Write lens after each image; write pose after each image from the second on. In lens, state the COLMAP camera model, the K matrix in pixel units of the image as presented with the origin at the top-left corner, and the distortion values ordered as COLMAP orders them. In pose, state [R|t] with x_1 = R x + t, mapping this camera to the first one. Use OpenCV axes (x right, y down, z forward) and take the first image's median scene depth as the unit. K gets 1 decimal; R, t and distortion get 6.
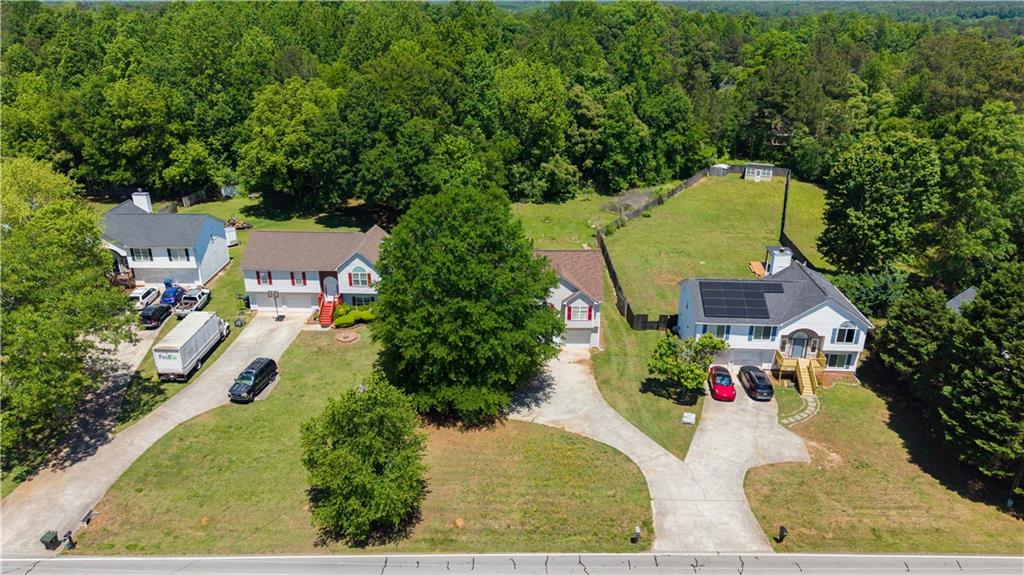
lens RADIAL K [[689.3, 0, 508.0], [0, 689.3, 292.0], [0, 0, 1]] dist [0.004702, -0.010535]
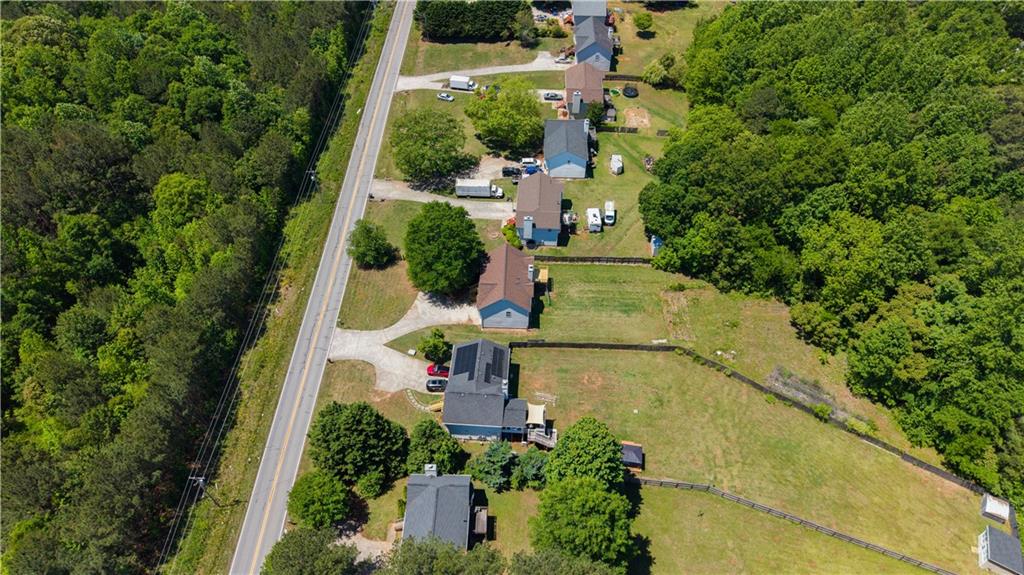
lens RADIAL K [[689.3, 0, 511.5], [0, 689.3, 284.5], [0, 0, 1]] dist [0.004702, -0.010535]
pose [[-0.001904, 0.720807, -0.693133, 1.446733], [-0.396539, 0.635765, 0.662238, -1.361855], [0.918016, 0.276115, 0.284617, 0.541346]]
